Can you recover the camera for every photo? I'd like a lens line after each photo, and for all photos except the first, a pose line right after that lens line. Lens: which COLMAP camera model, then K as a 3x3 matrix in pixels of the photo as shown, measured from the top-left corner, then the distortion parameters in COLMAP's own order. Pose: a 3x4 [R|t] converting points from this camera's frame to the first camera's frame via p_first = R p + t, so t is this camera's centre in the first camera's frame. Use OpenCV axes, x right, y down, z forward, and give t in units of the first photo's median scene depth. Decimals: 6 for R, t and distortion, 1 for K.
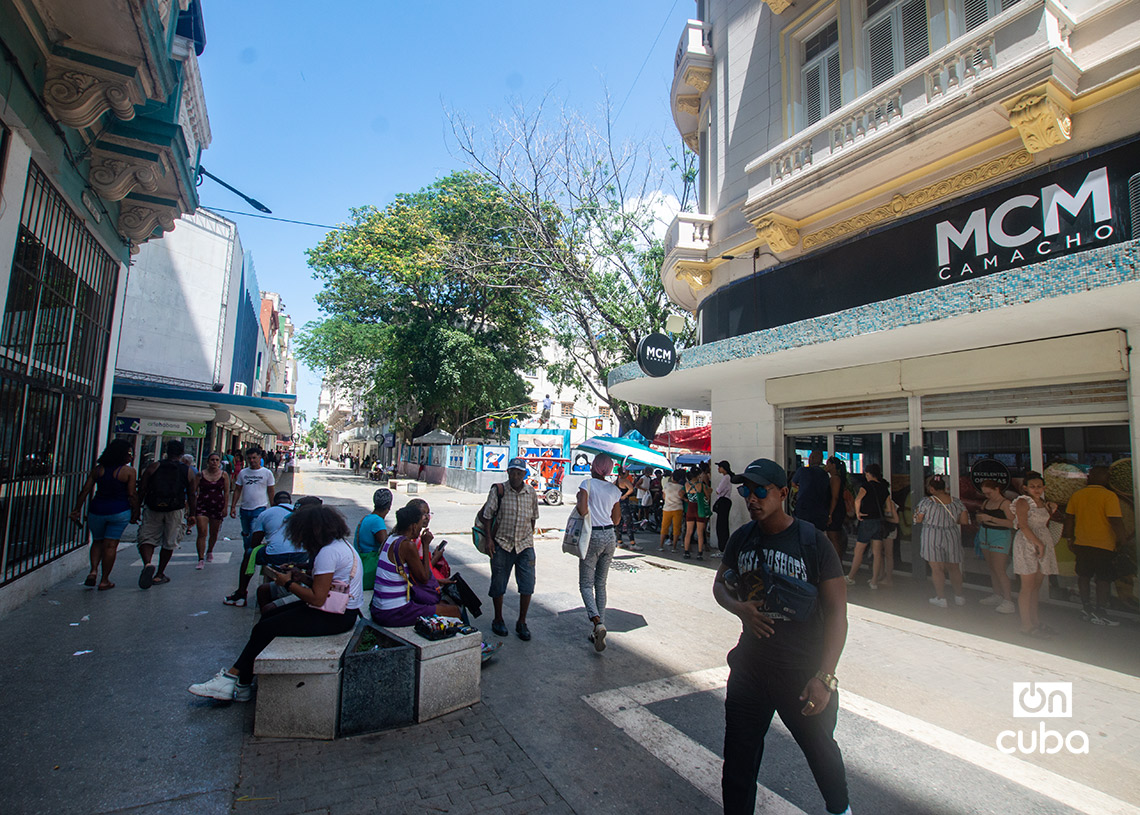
lens RADIAL K [[531.7, 0, 574.4], [0, 531.7, 406.2], [0, 0, 1]] dist [-0.022586, 0.000500]
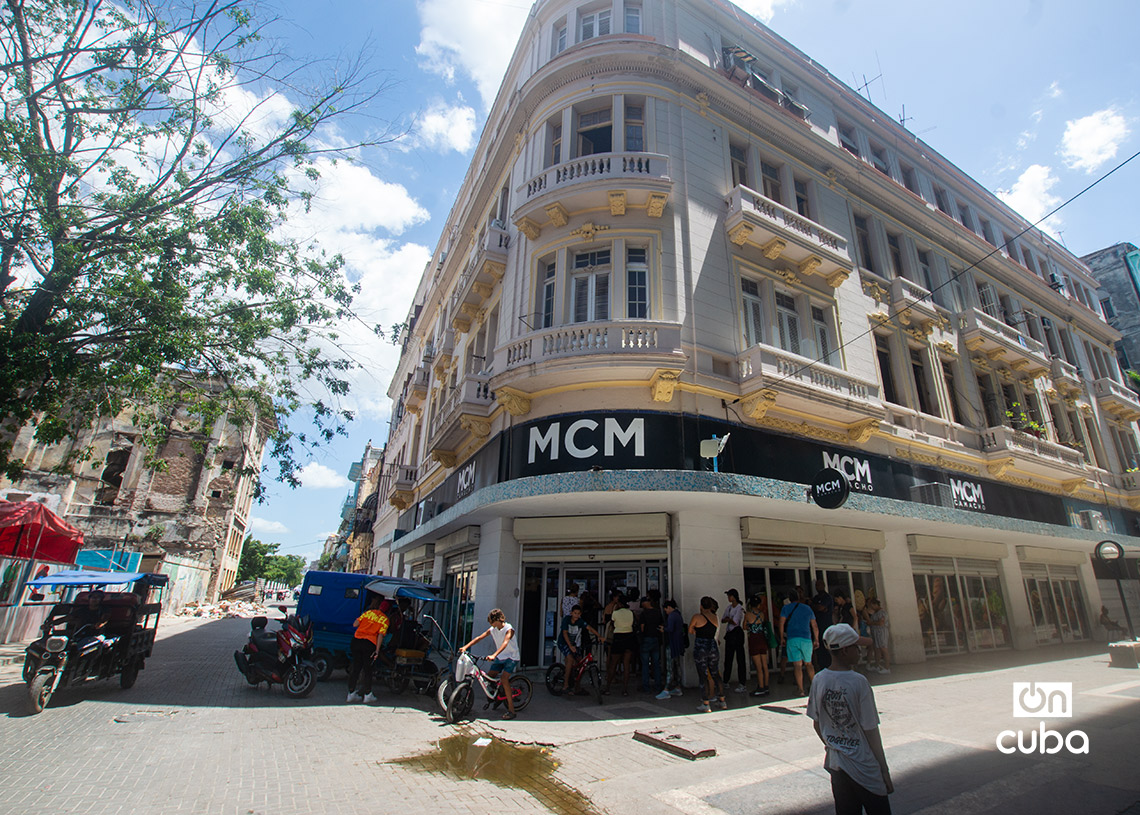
lens RADIAL K [[531.7, 0, 574.4], [0, 531.7, 406.2], [0, 0, 1]] dist [-0.022586, 0.000500]
pose [[-0.002609, 0.320940, 0.947096, -1.038523], [-0.109541, 0.941308, -0.319281, 0.173809], [-0.993979, -0.104579, 0.032700, 1.740130]]
